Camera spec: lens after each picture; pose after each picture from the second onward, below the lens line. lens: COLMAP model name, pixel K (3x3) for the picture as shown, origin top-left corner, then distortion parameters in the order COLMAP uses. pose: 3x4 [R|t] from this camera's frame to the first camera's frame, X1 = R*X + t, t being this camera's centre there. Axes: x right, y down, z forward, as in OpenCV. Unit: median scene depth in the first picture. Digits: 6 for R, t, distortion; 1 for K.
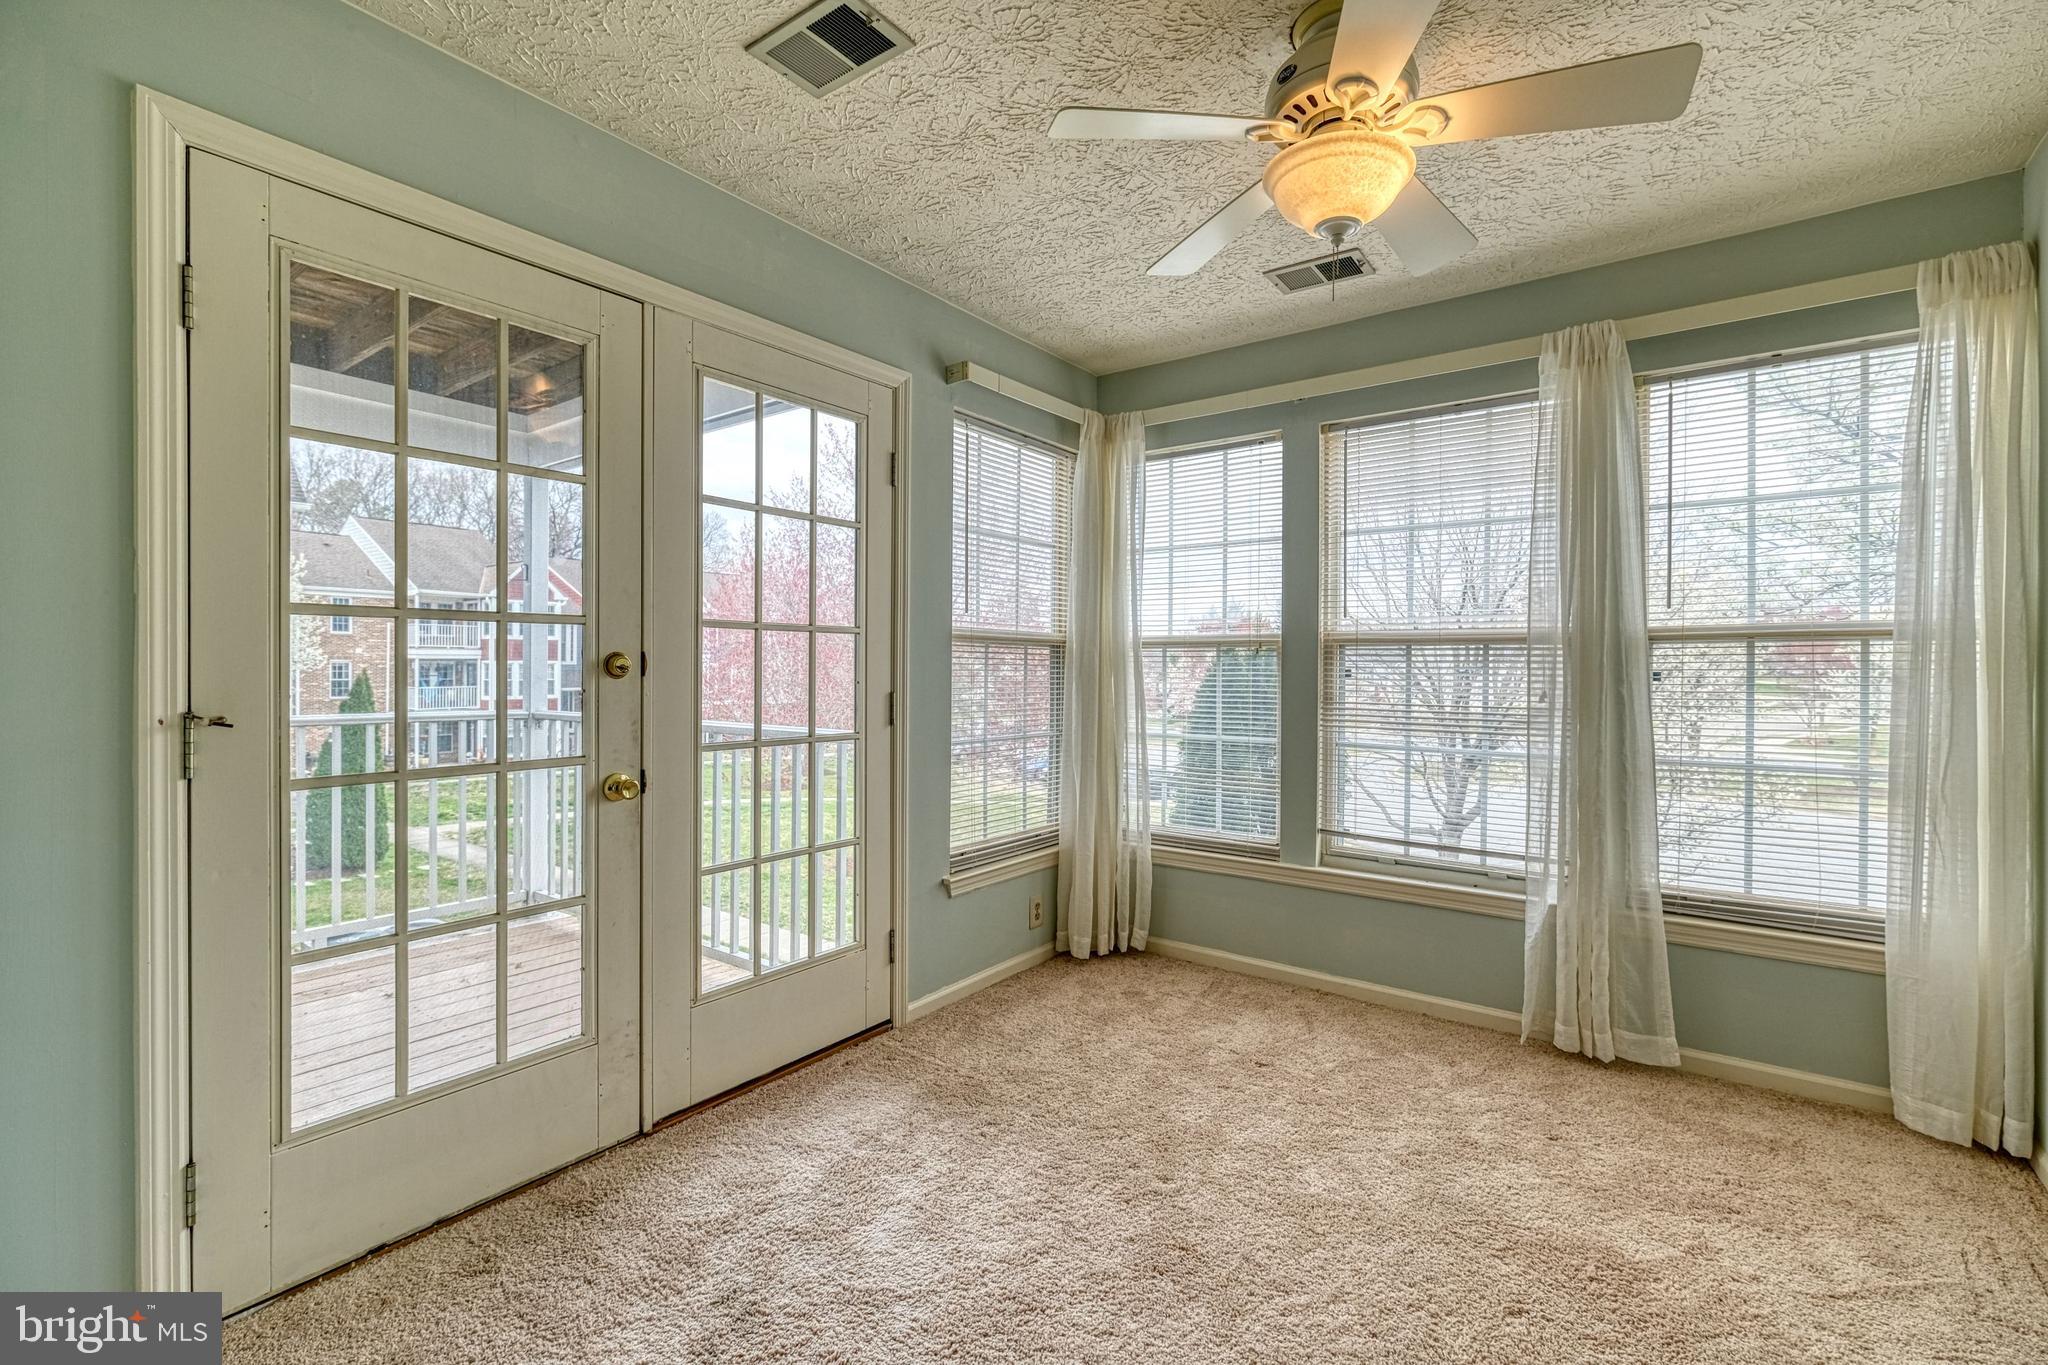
lens RADIAL K [[896.0, 0, 1035.5], [0, 896.0, 670.1], [0, 0, 1]] dist [-0.000123, -0.000504]
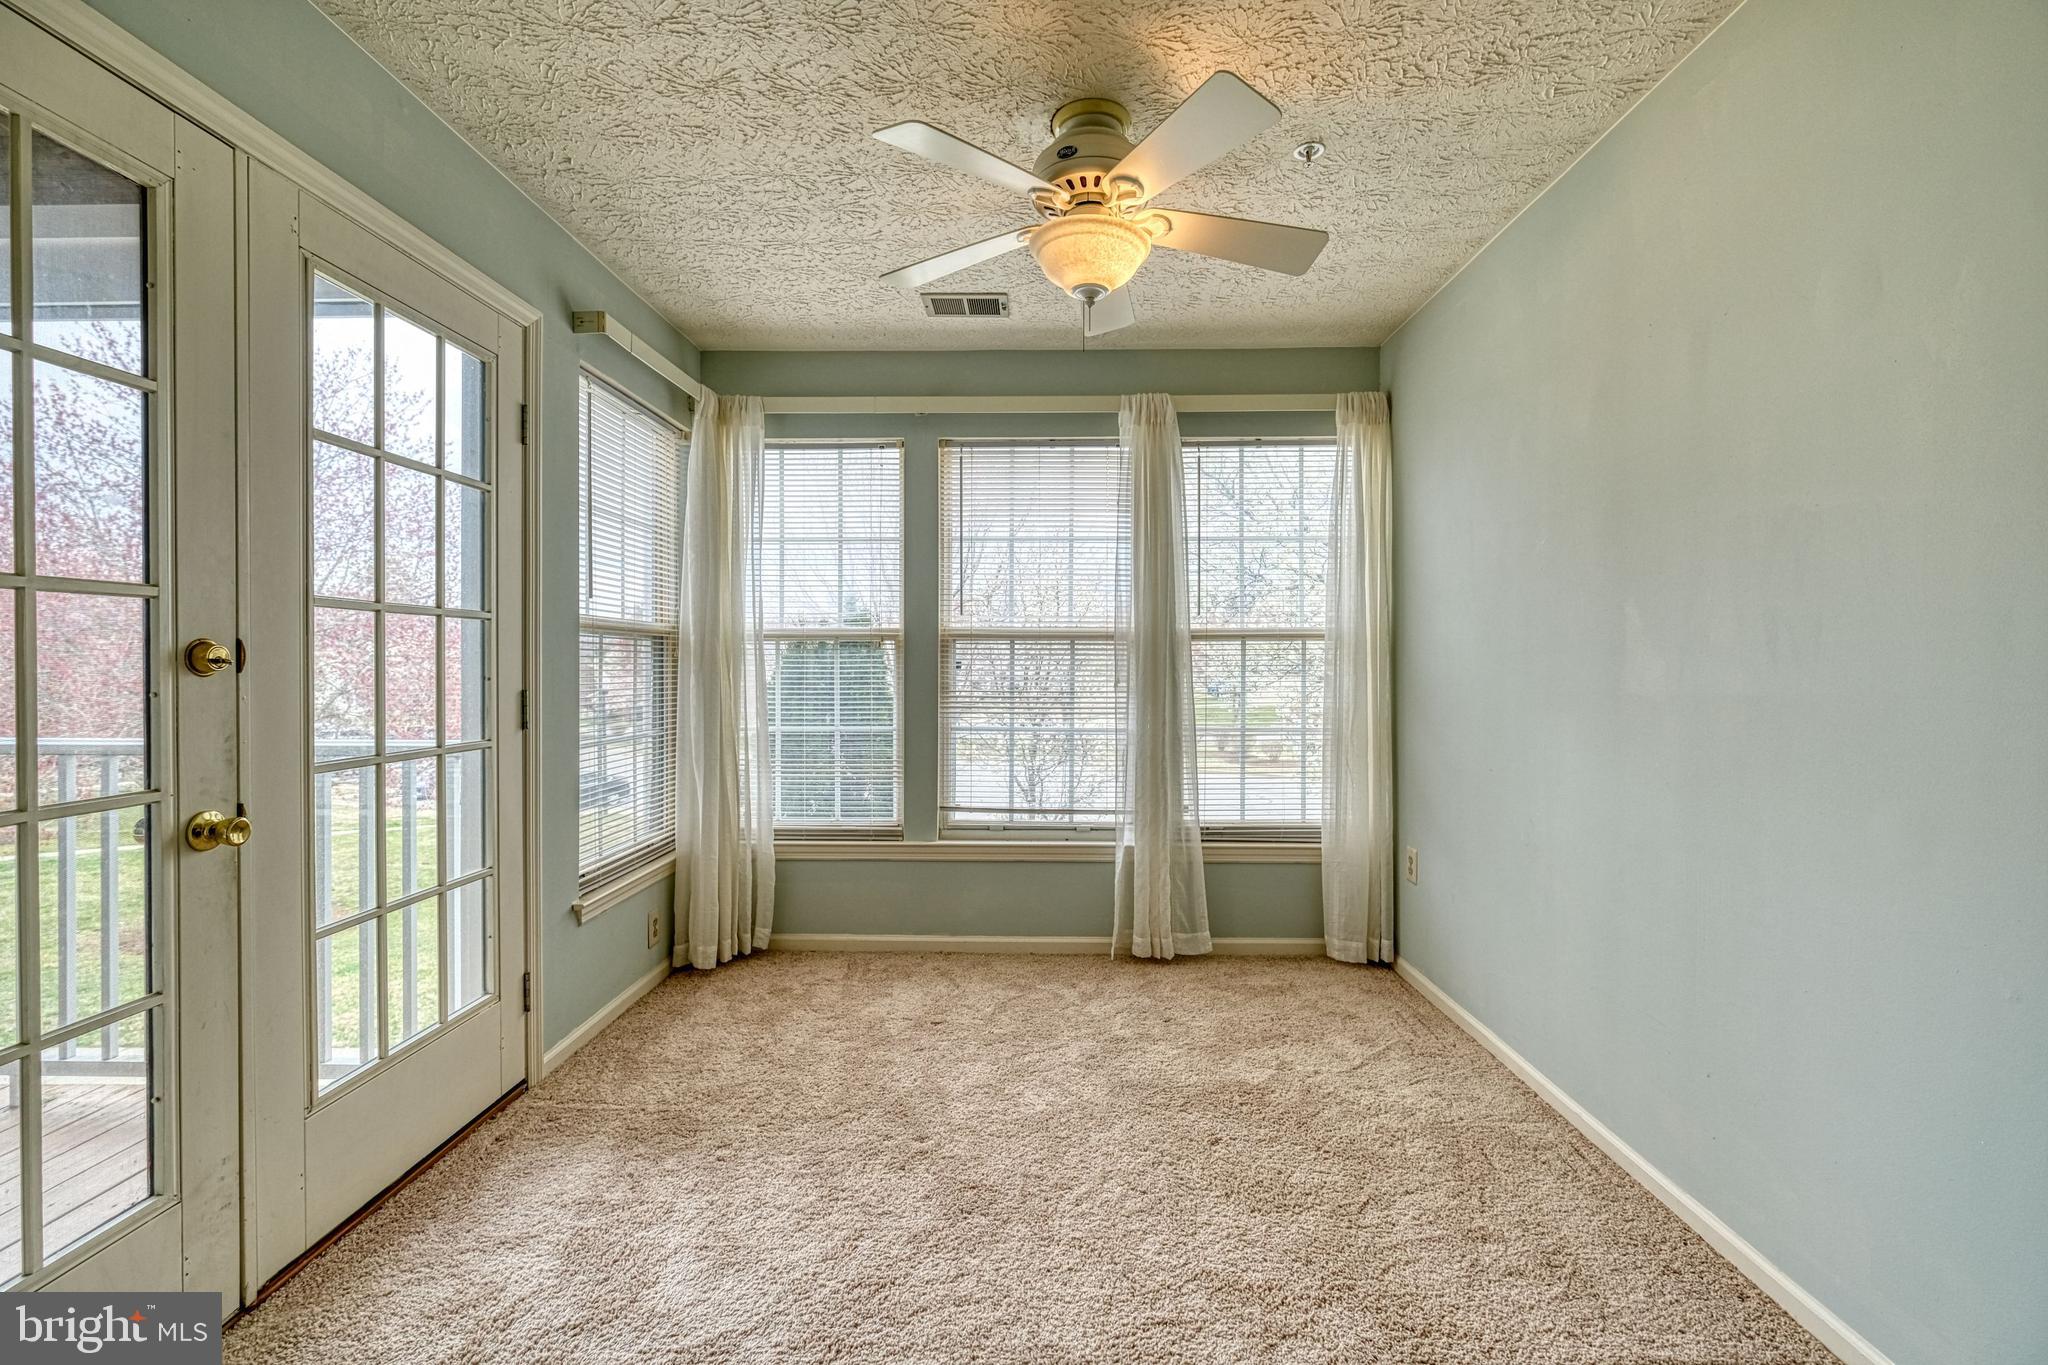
lens RADIAL K [[896.0, 0, 1035.5], [0, 896.0, 670.1], [0, 0, 1]] dist [-0.000123, -0.000504]
pose [[0.816699, -0.008356, 0.577003, -0.265003], [0.004341, 0.999956, 0.008337, 0.001143], [-0.577047, -0.004304, 0.816700, 0.039381]]
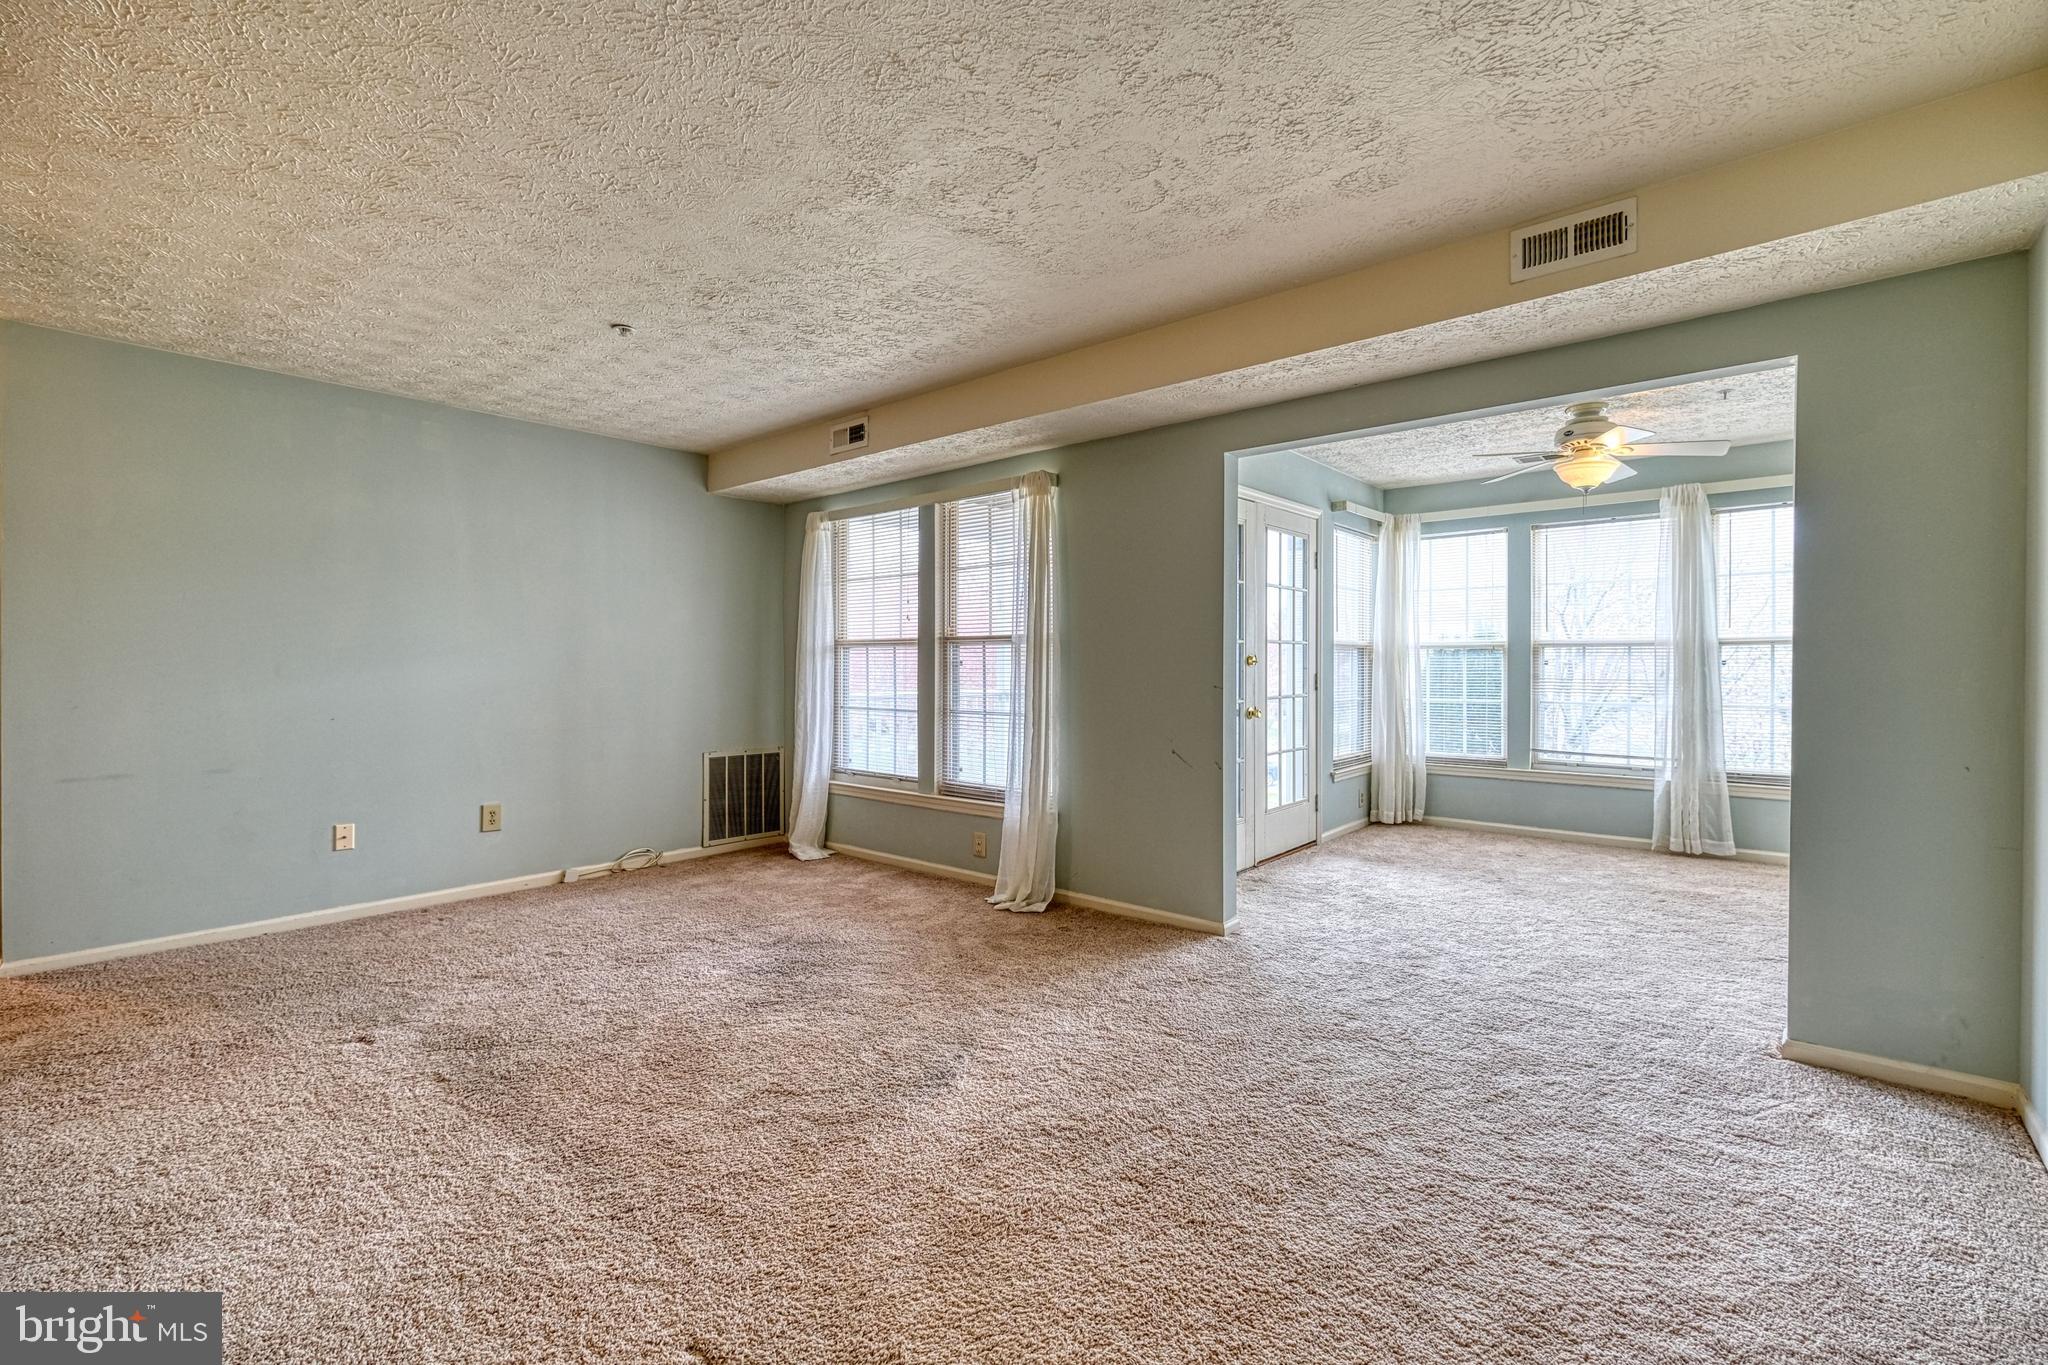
lens RADIAL K [[896.0, 0, 1035.5], [0, 896.0, 670.1], [0, 0, 1]] dist [-0.000123, -0.000504]
pose [[0.997691, -0.006769, -0.067580, -0.671441], [0.007144, 0.999960, 0.005297, 0.001485], [0.067542, -0.005768, 0.997700, -1.048994]]
